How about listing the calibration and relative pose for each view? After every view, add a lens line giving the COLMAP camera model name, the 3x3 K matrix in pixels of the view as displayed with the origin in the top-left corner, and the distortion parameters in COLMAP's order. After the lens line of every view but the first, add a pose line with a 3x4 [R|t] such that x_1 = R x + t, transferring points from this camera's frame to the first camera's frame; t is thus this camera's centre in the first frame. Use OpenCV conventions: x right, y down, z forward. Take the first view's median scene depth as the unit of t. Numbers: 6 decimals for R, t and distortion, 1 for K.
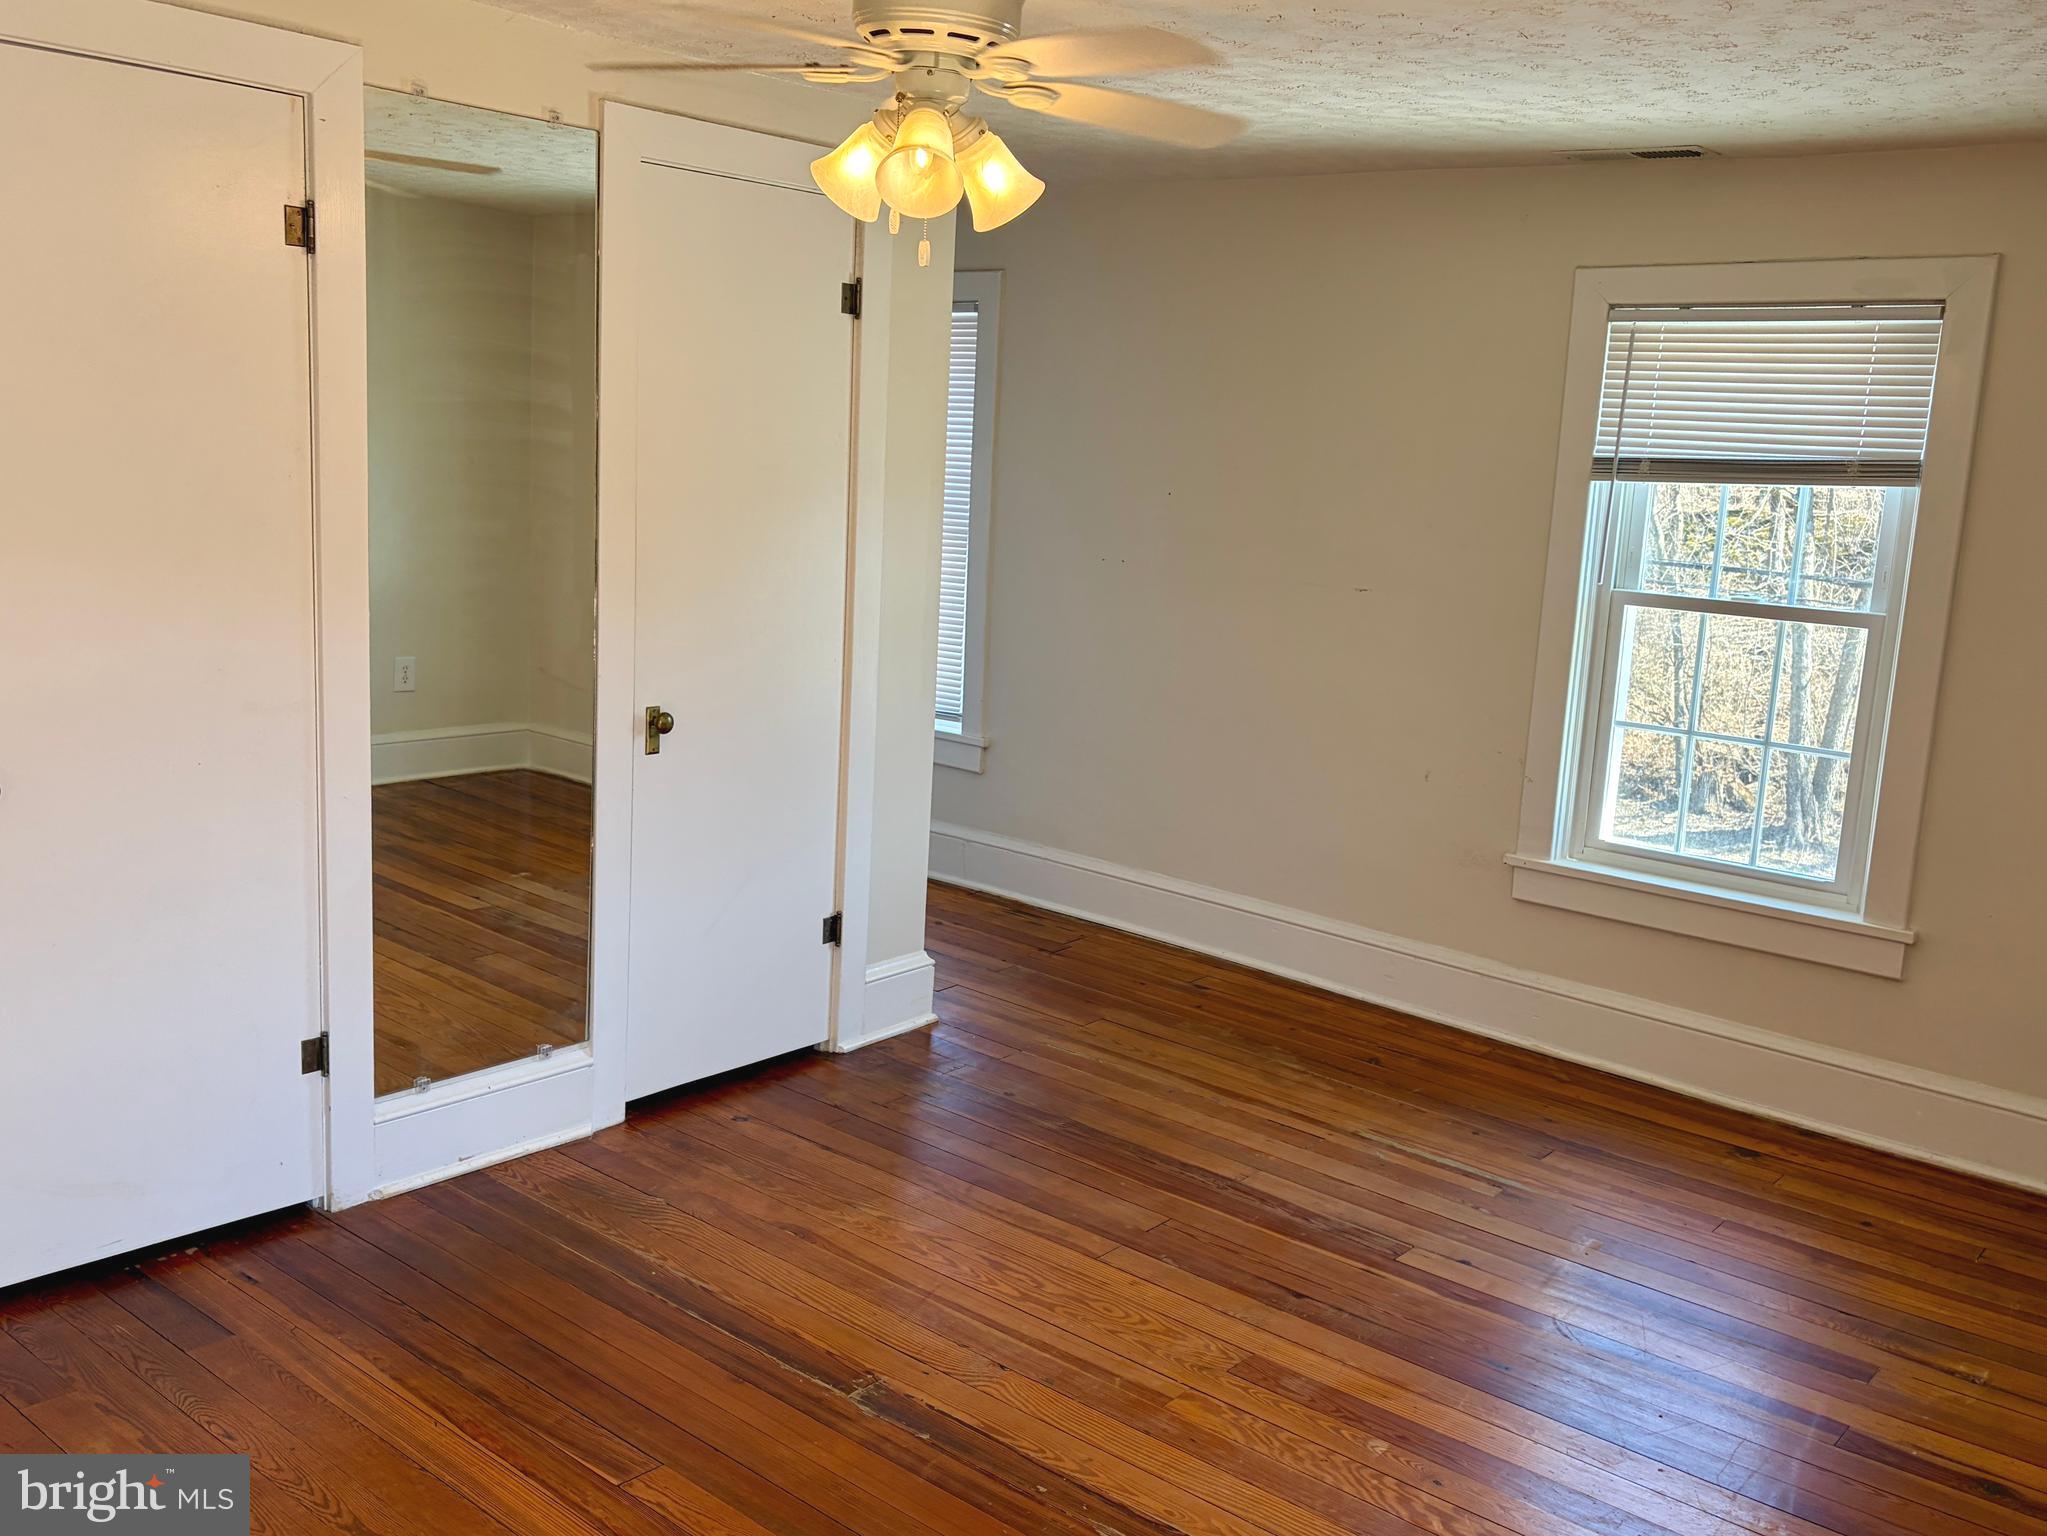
lens RADIAL K [[1827.8, 0, 1023.5], [0, 1827.8, 768.0], [0, 0, 1]] dist [0.045734, -0.013482]
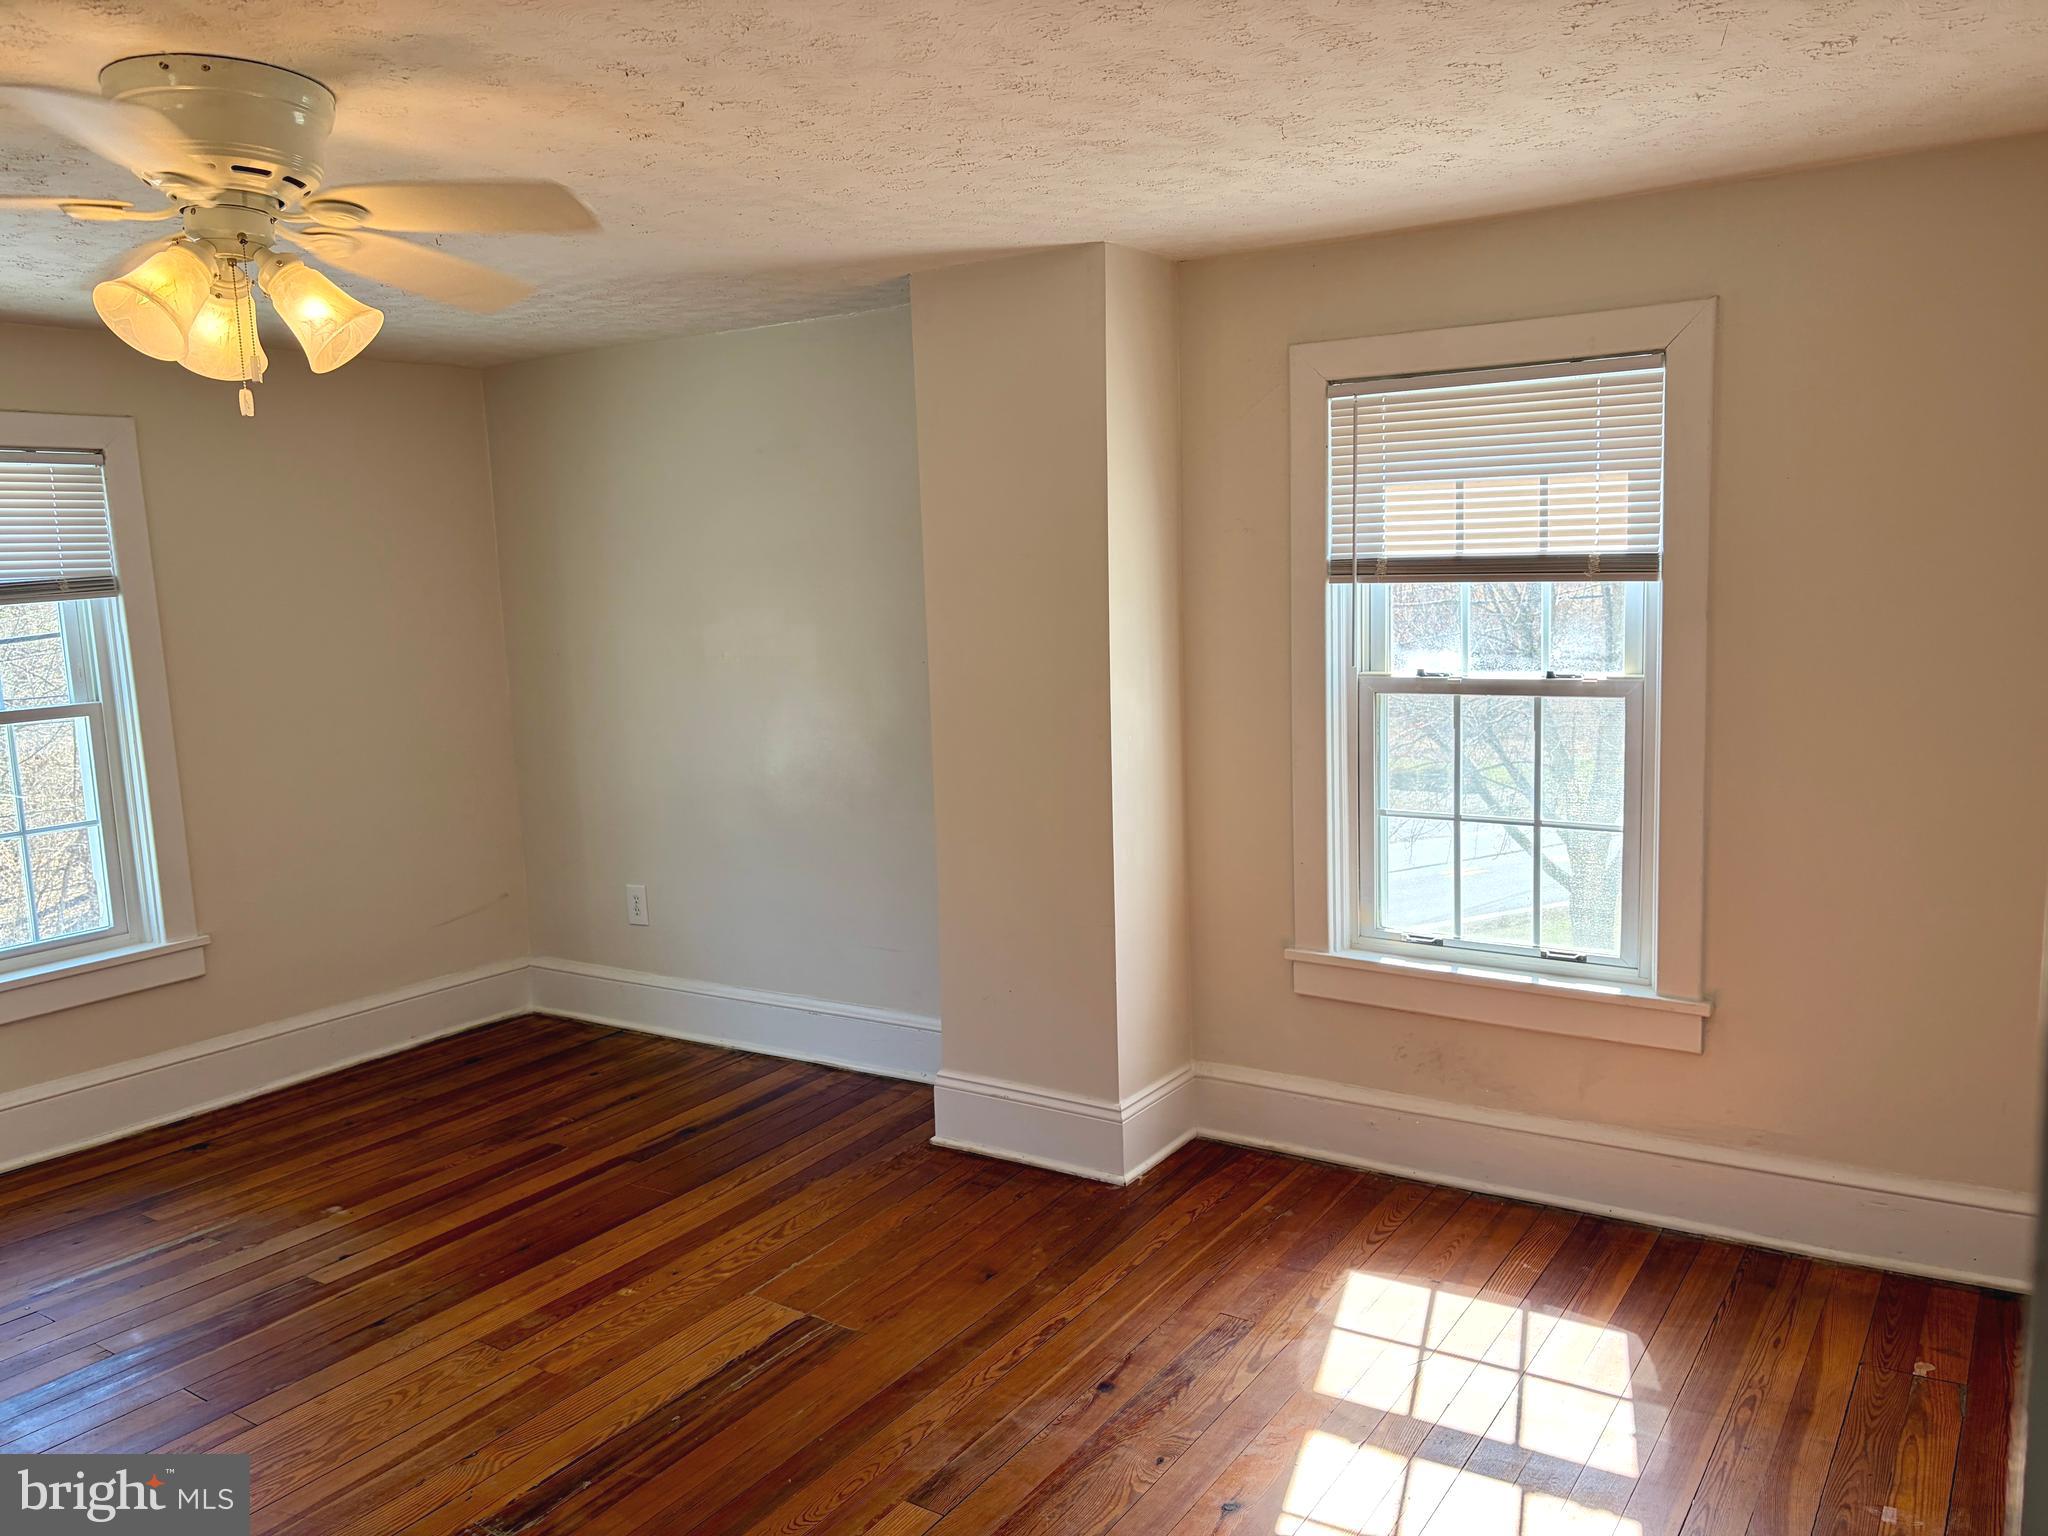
lens RADIAL K [[1539.8, 0, 1031.5], [0, 1539.8, 761.0], [0, 0, 1]] dist [0.084654, -0.093008]
pose [[-0.118120, -0.170502, 0.978252, -0.680441], [0.203889, 0.959994, 0.191939, -0.128874], [-0.971842, 0.222127, -0.078631, 0.530256]]
